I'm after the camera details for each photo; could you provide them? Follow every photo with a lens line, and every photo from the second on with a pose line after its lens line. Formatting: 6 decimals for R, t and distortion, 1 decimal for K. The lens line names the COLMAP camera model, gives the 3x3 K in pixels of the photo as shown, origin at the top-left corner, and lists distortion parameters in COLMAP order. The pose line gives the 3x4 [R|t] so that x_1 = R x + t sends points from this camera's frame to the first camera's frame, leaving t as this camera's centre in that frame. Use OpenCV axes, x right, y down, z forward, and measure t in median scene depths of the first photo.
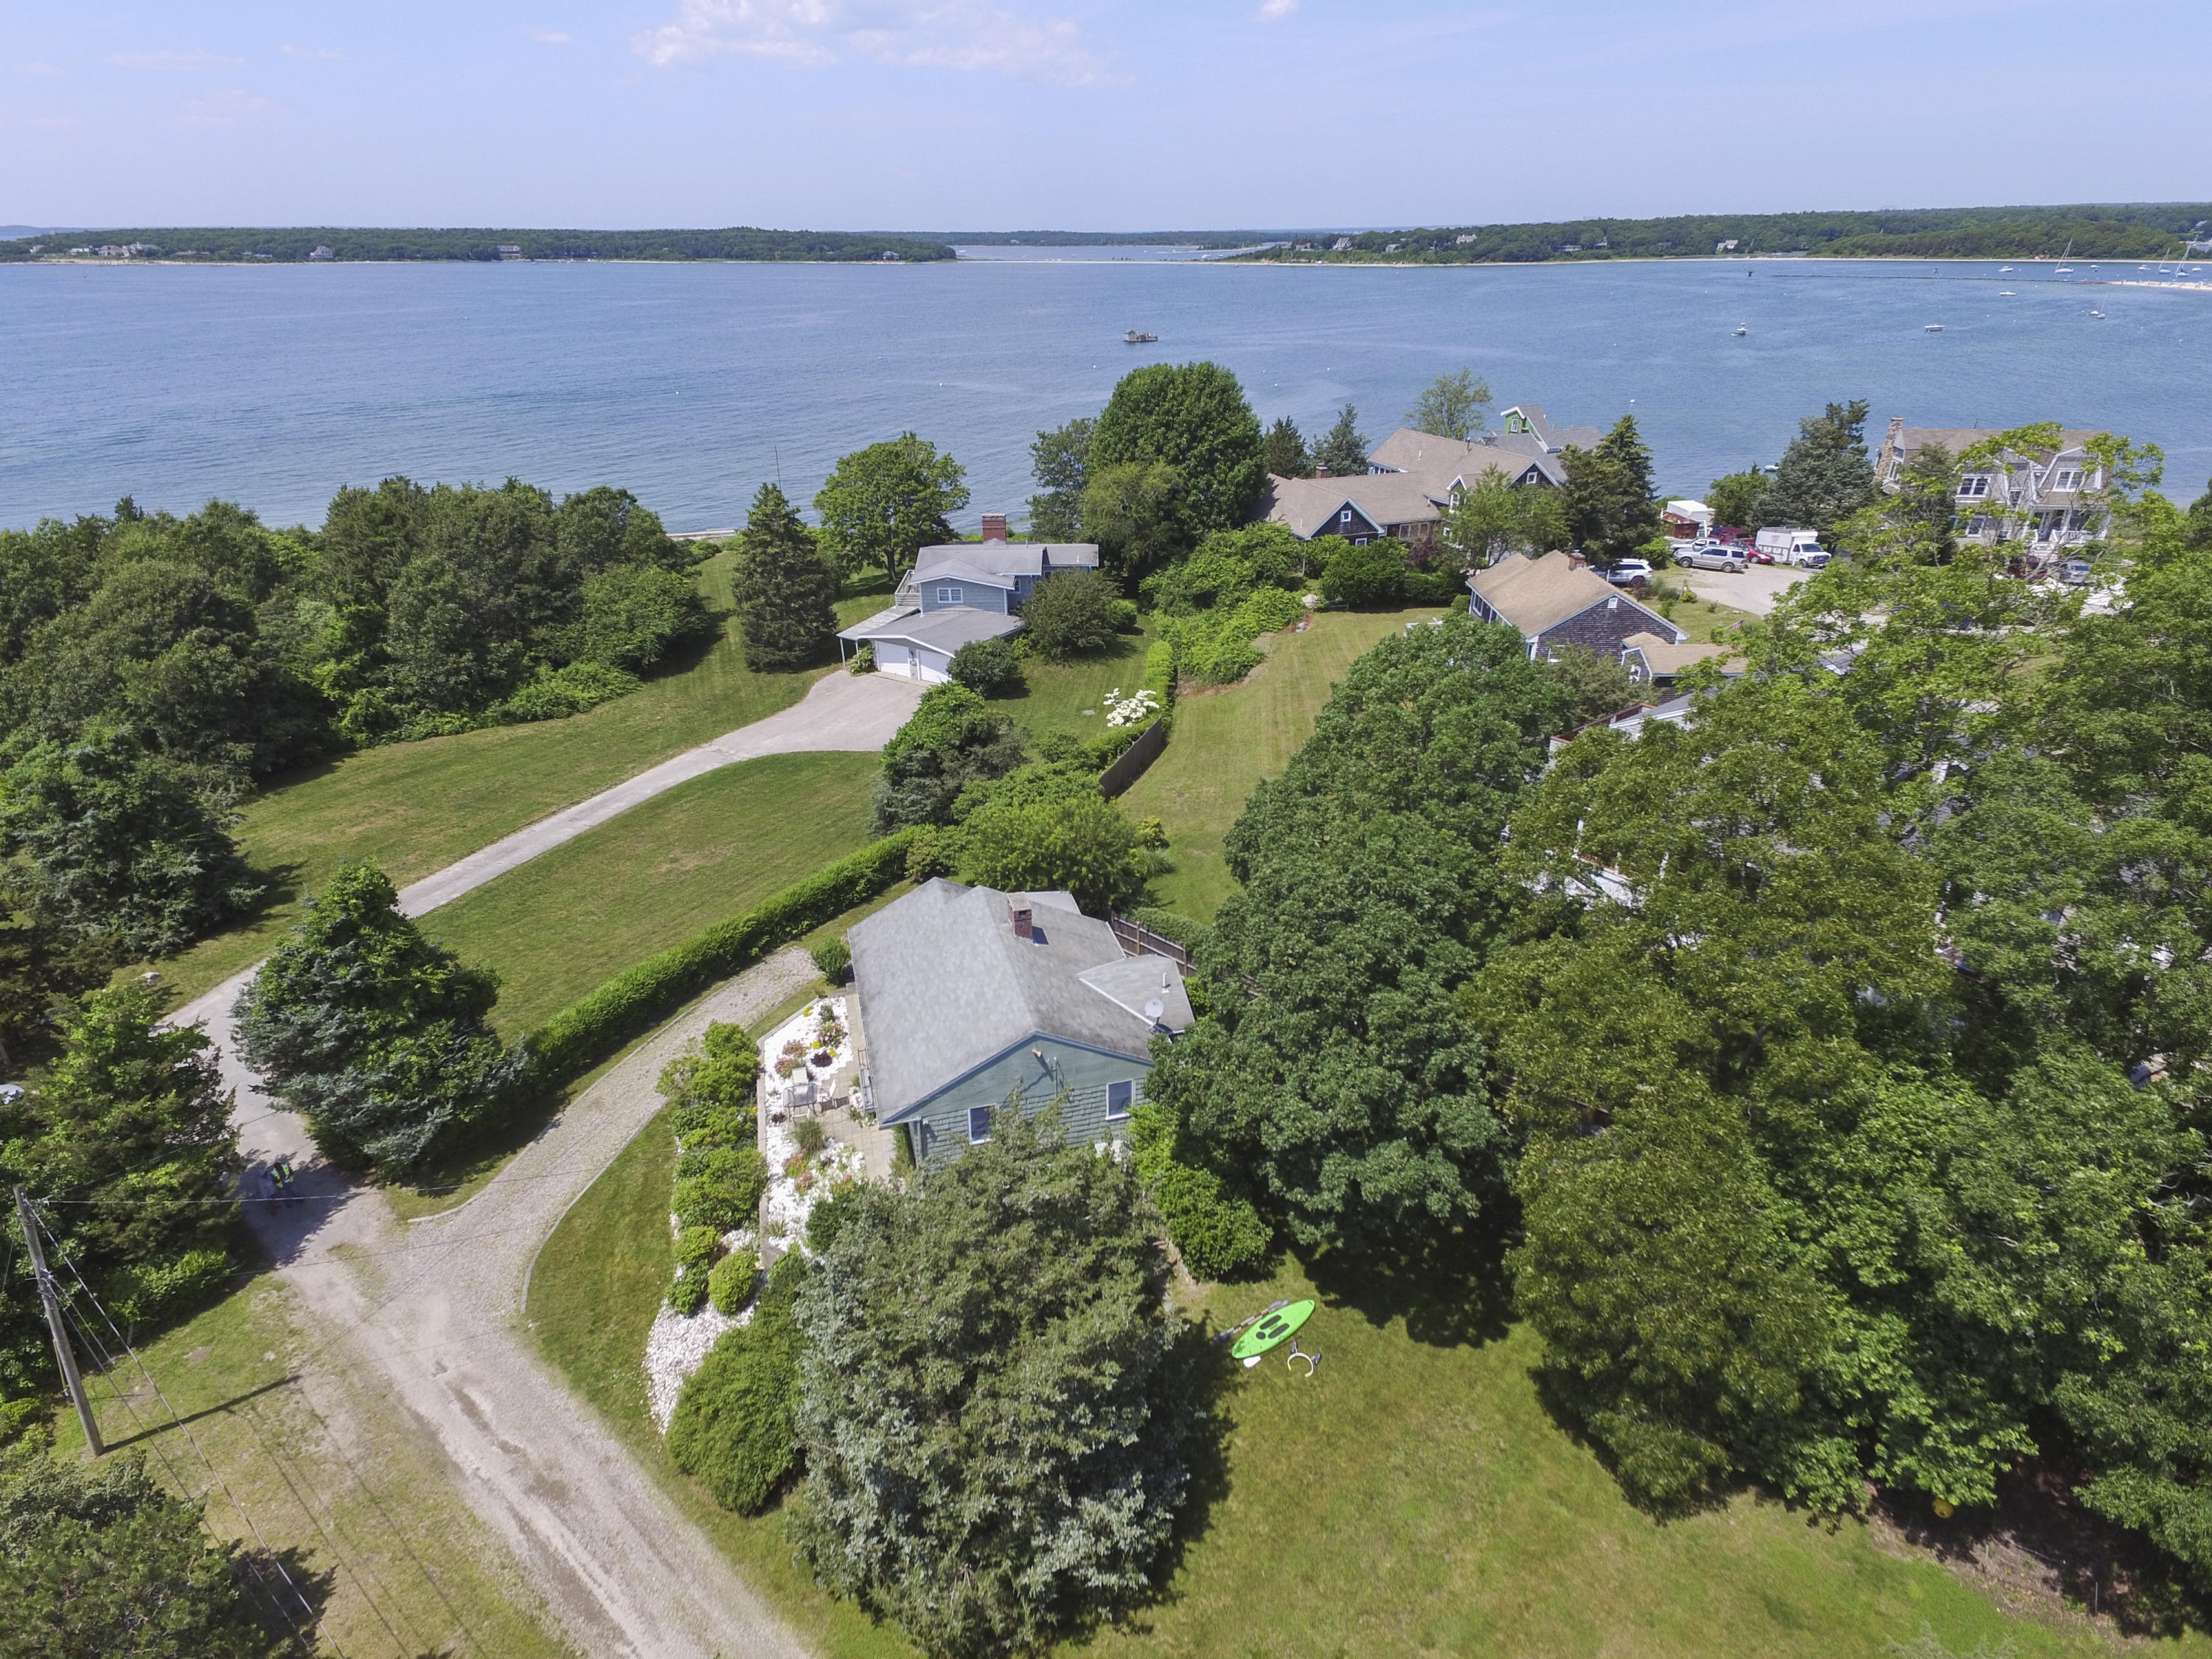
lens RADIAL K [[1251.4, 0, 1118.3], [0, 1251.4, 833.7], [0, 0, 1]] dist [0.137586, -0.091558]
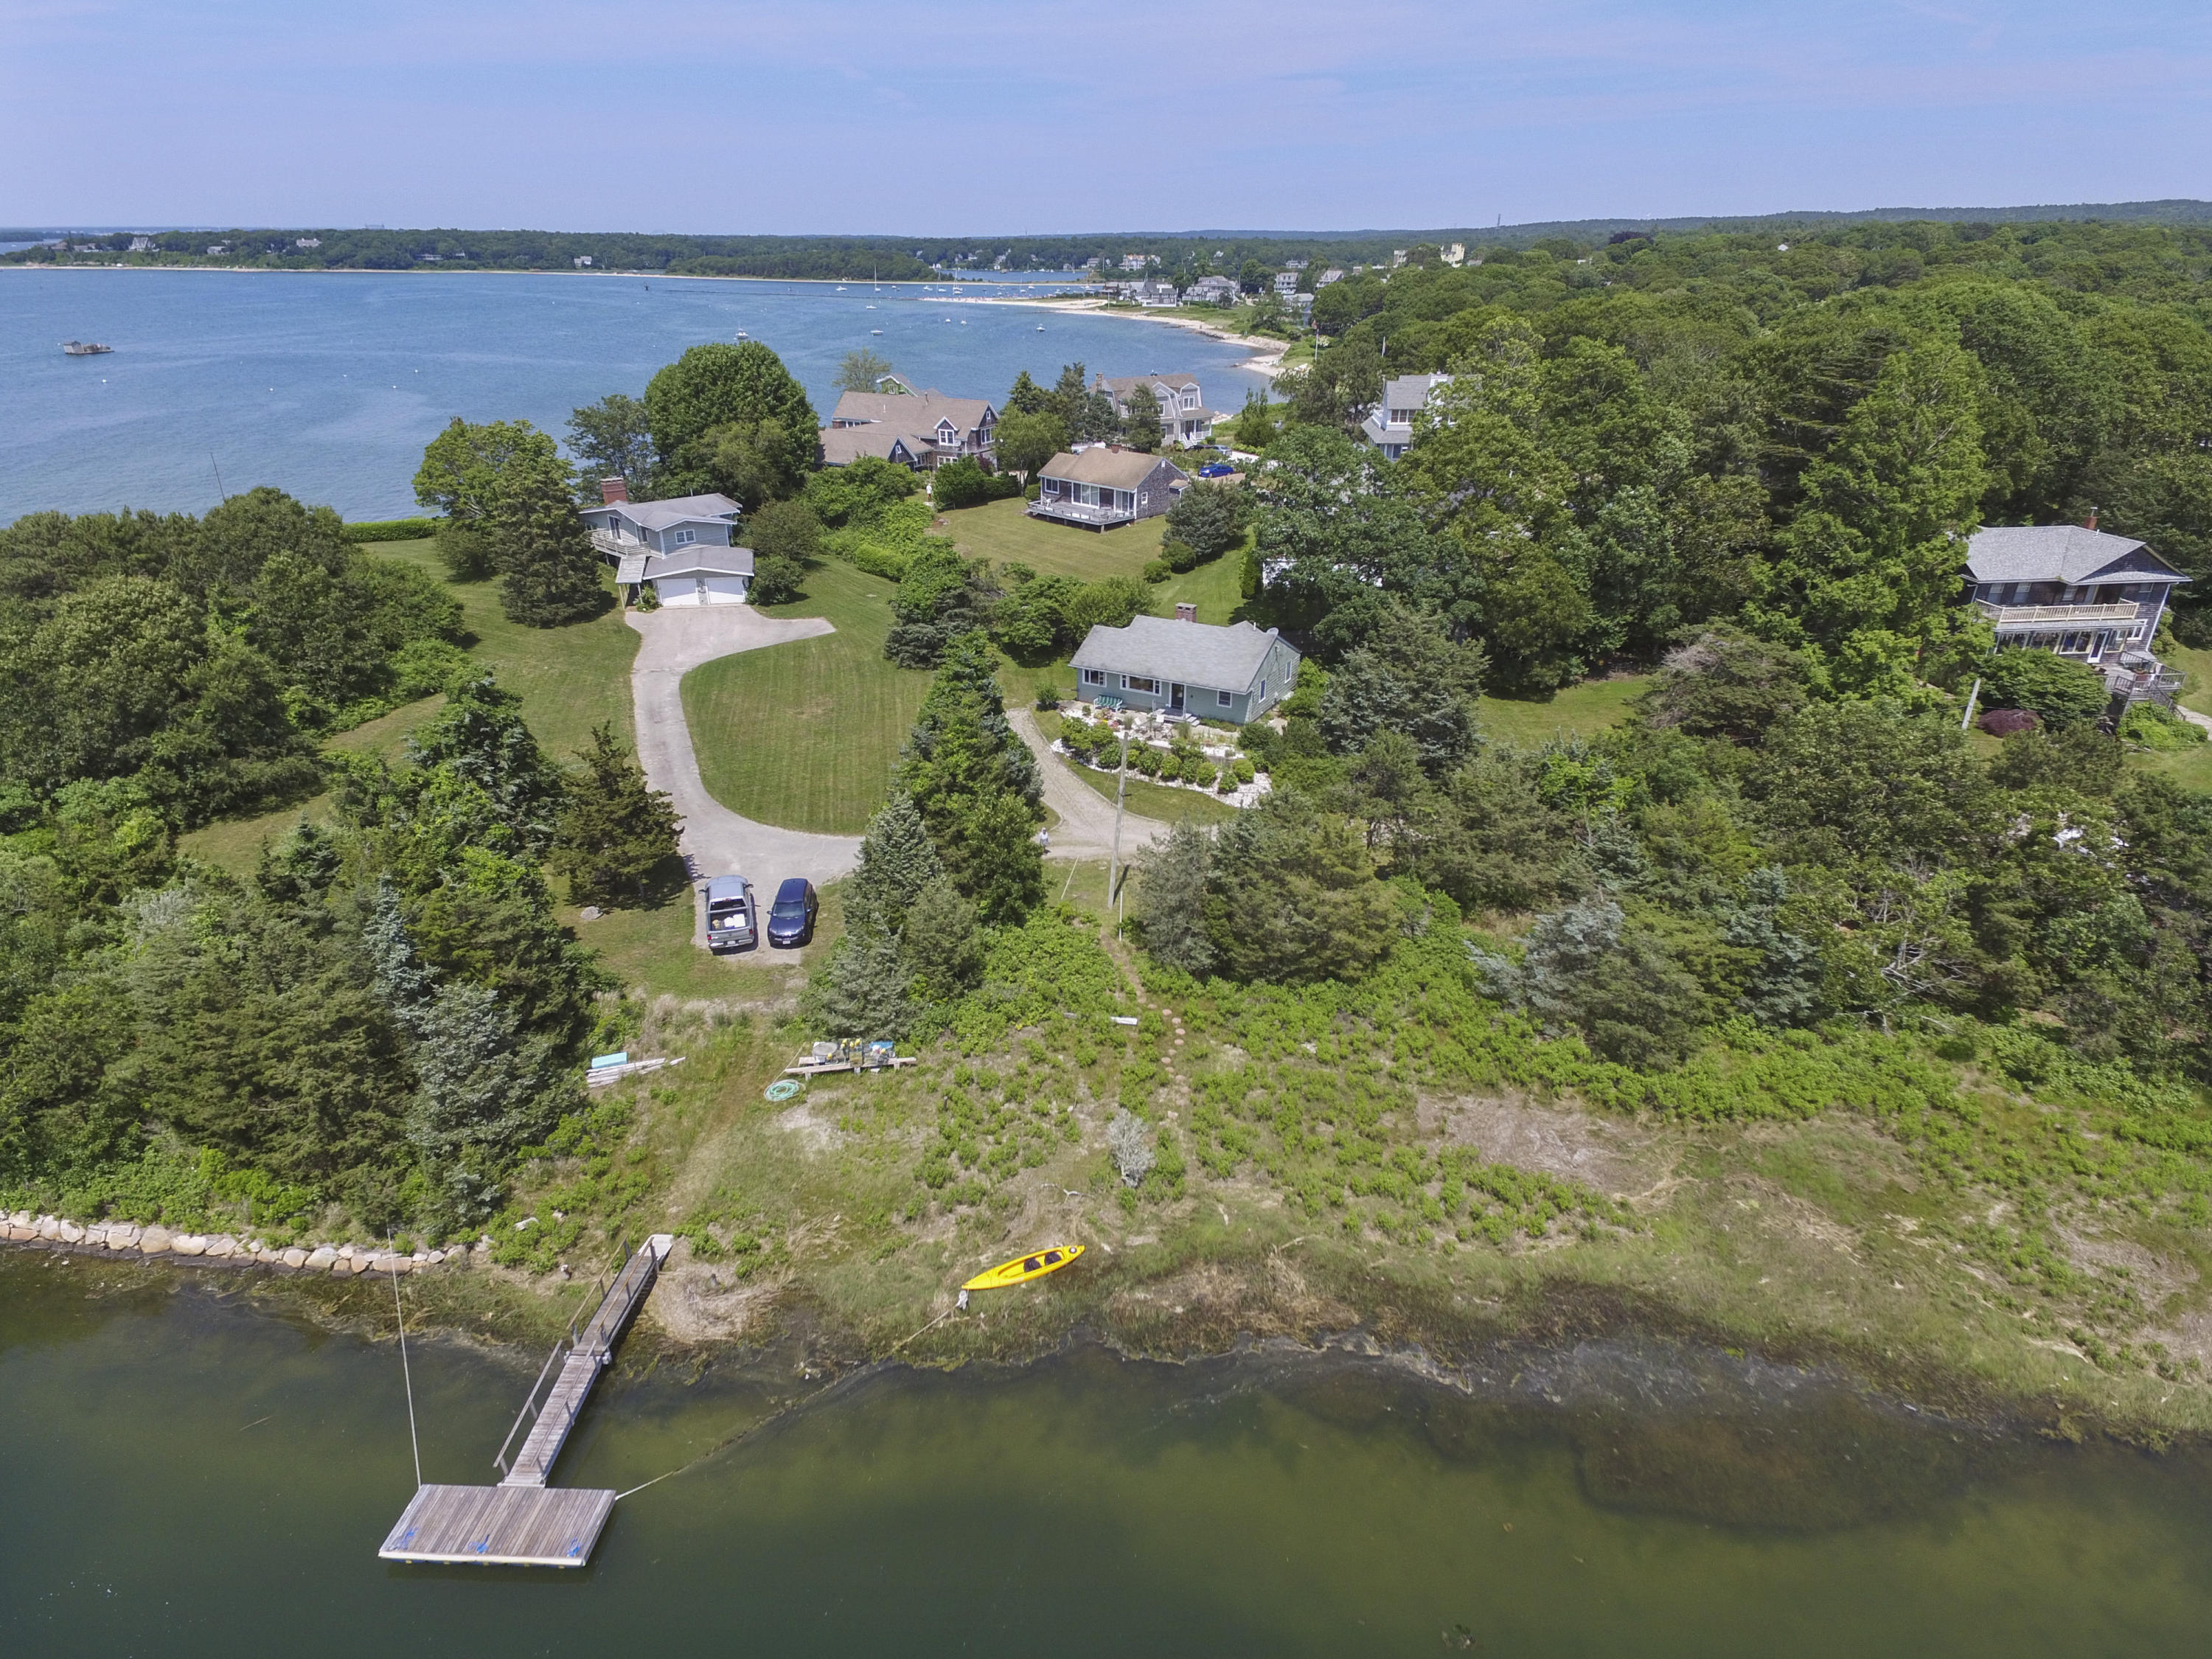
lens RADIAL K [[1251.4, 0, 1118.3], [0, 1251.4, 833.7], [0, 0, 1]] dist [0.137586, -0.091558]
pose [[0.685953, -0.297292, 0.664143, -0.078497], [0.303714, 0.946398, 0.109951, 0.007293], [-0.661231, 0.126288, 0.739476, -0.013909]]
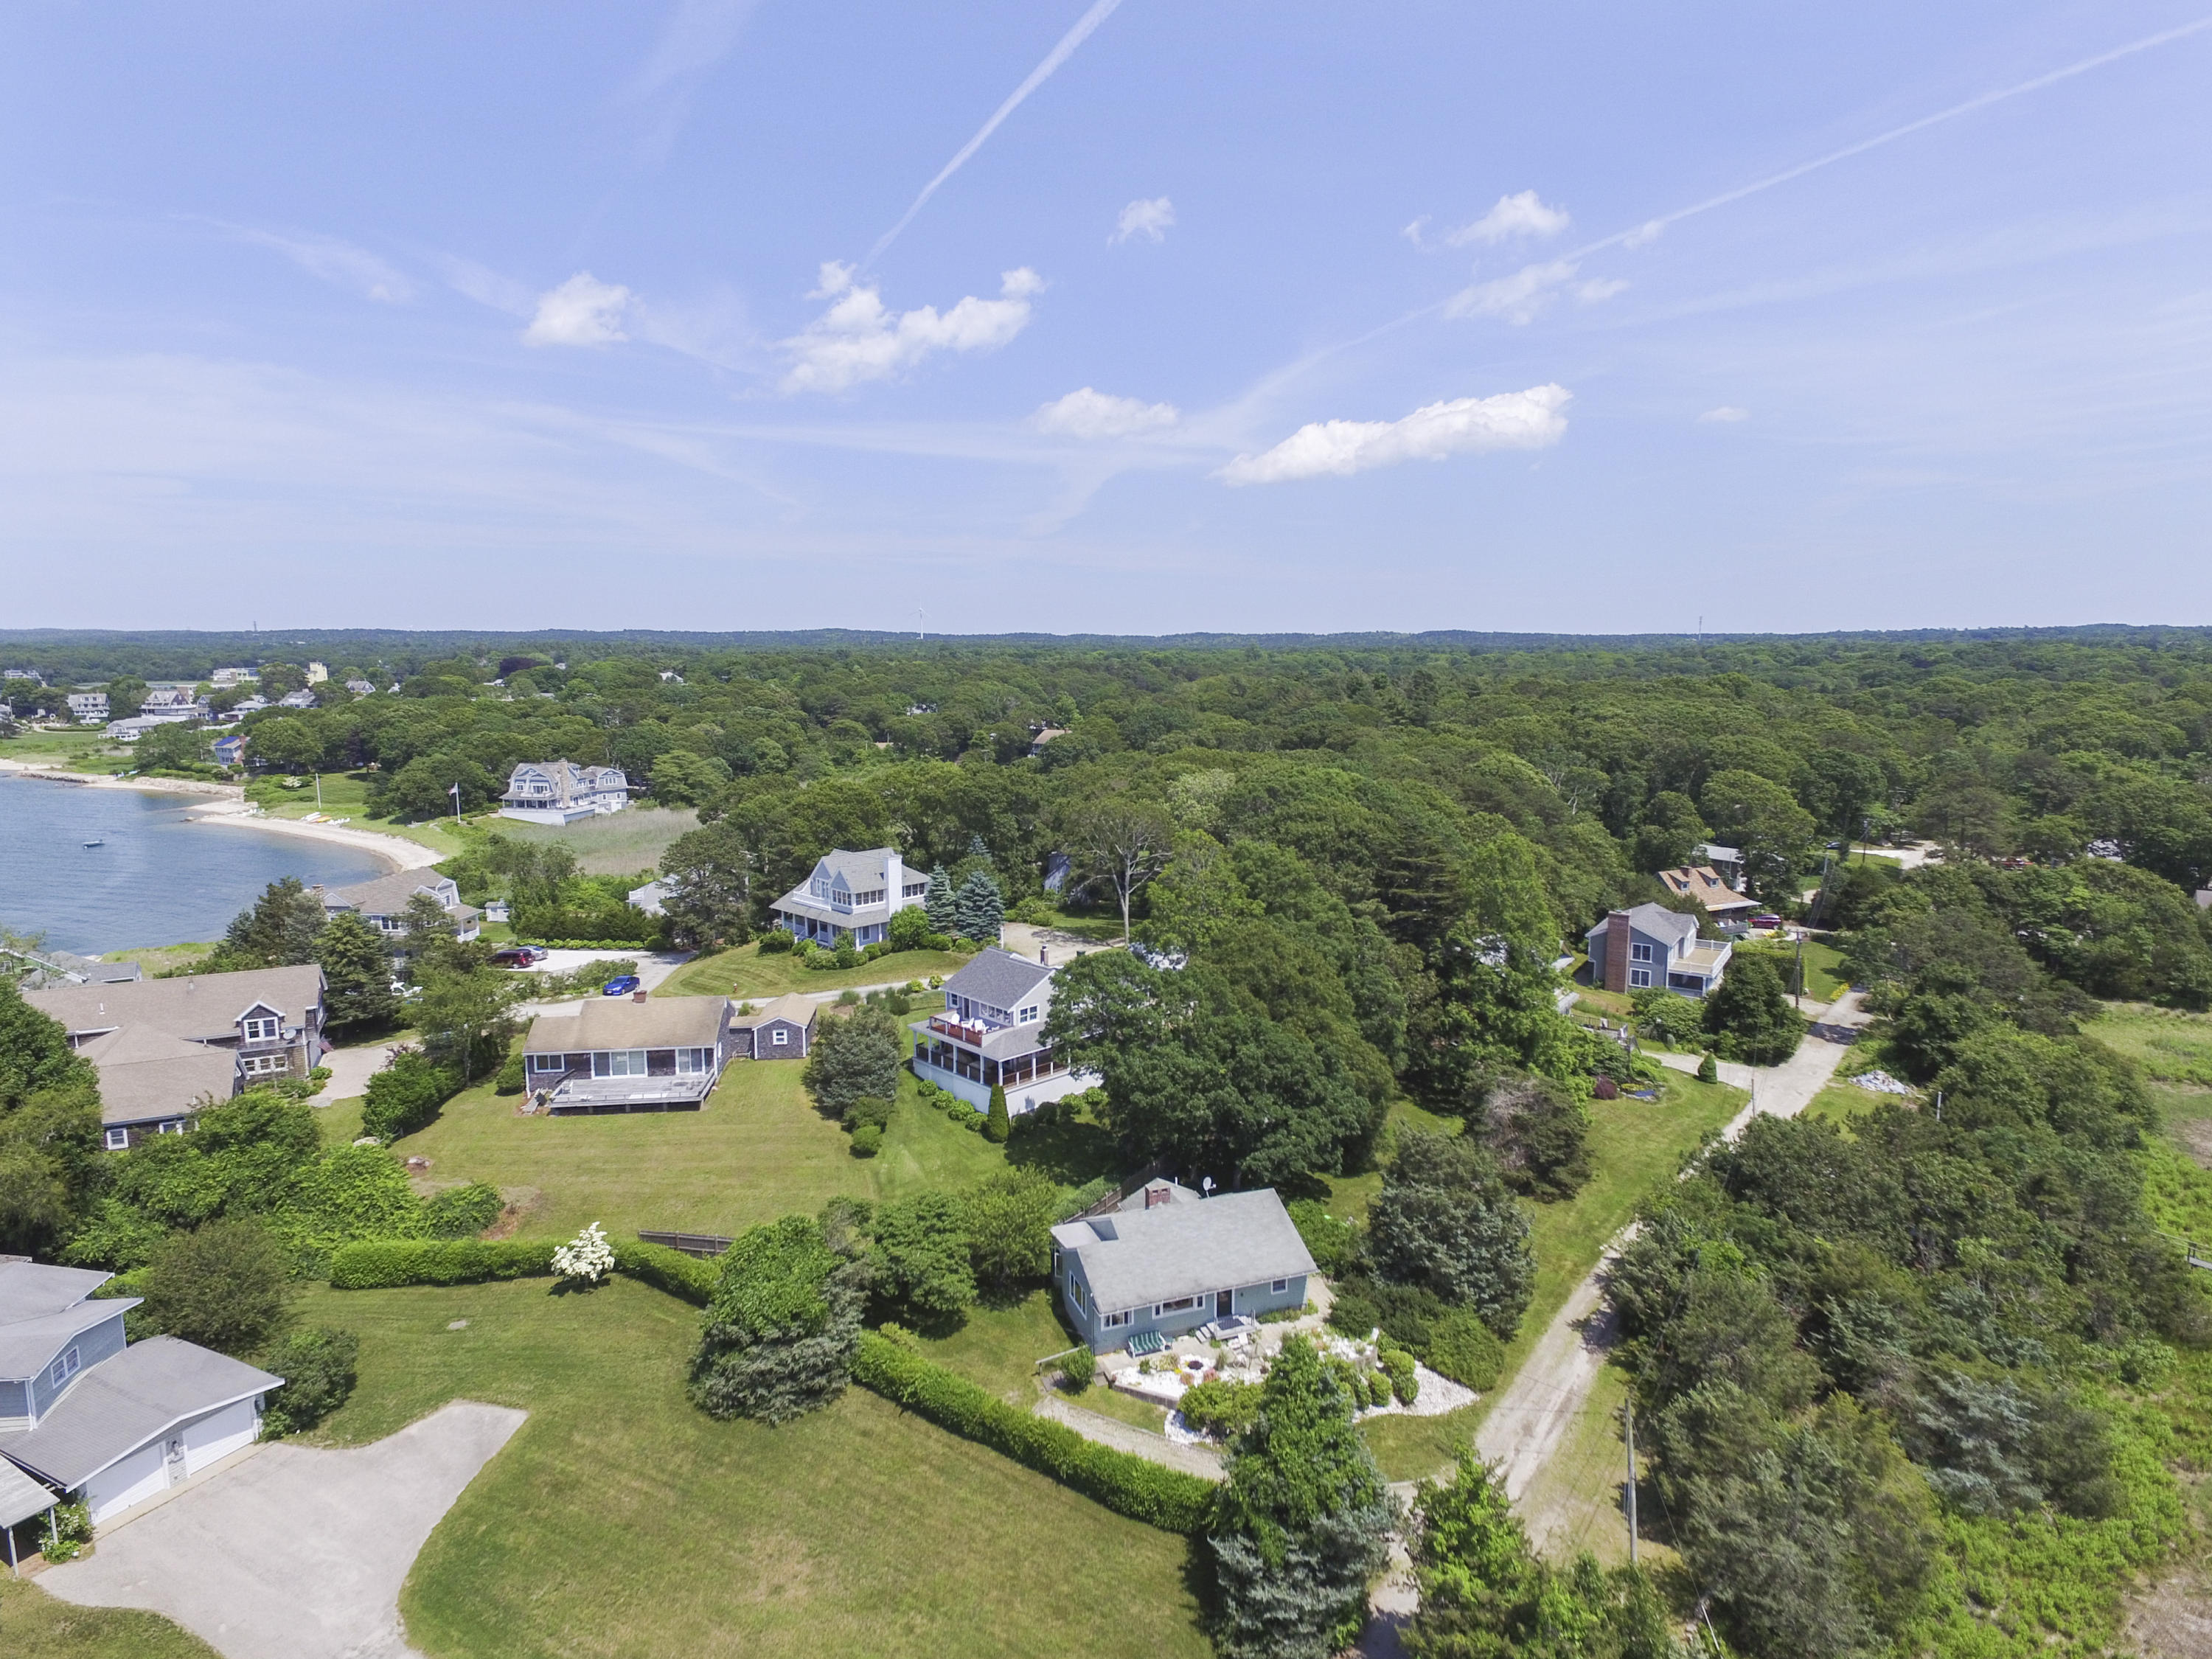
lens RADIAL K [[1246.6, 0, 1098.6], [0, 1246.6, 829.5], [0, 0, 1]] dist [0.110345, -0.060317]
pose [[-0.113988, -0.139200, 0.983682, -0.082432], [0.420494, 0.890315, 0.174714, -0.034204], [-0.900107, 0.433547, -0.042952, 0.049415]]
